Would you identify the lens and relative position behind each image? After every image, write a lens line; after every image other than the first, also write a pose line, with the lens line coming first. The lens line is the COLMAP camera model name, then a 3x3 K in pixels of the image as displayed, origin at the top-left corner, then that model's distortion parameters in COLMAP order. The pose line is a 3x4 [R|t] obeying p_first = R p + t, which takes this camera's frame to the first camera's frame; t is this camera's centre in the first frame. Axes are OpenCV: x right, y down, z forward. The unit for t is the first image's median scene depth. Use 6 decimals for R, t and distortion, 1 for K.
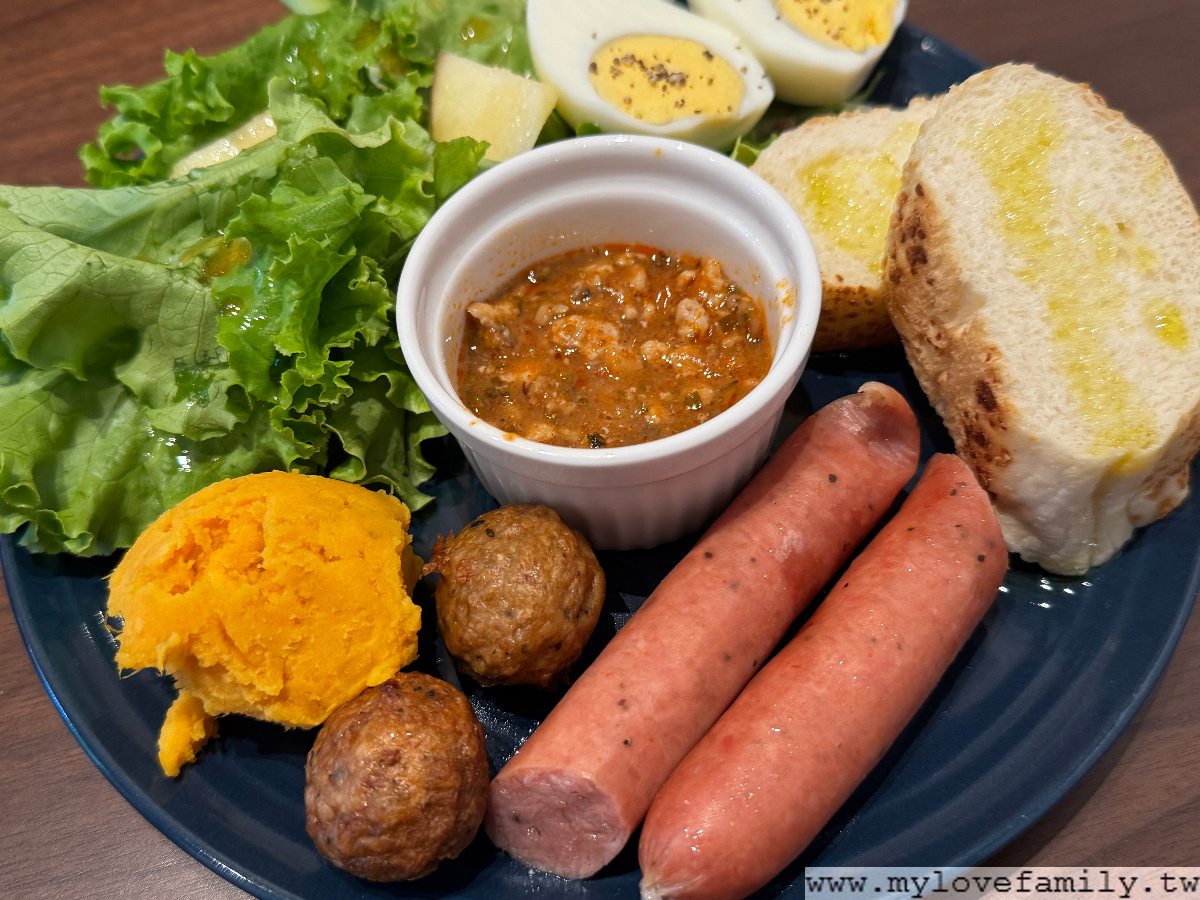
lens RADIAL K [[1178.1, 0, 600.0], [0, 1178.1, 450.0], [0, 0, 1]] dist [0.139227, -0.002676]
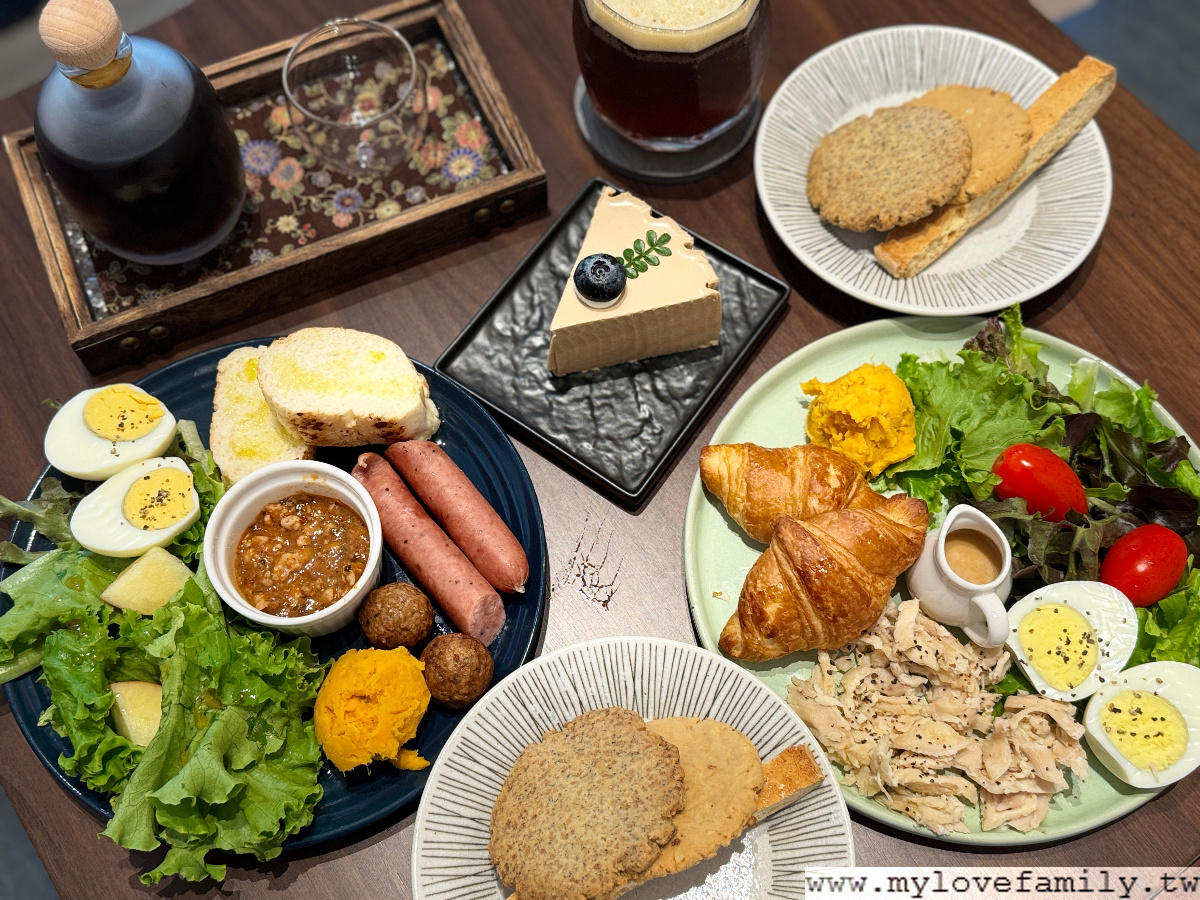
lens RADIAL K [[1340.4, 0, 600.0], [0, 1340.4, 450.0], [0, 0, 1]] dist [-0.001290, 0.007169]
pose [[0.195853, -0.872112, 0.448399, -0.888292], [0.831651, 0.390005, 0.395288, -0.729841], [-0.519614, 0.295493, 0.801677, -1.495083]]
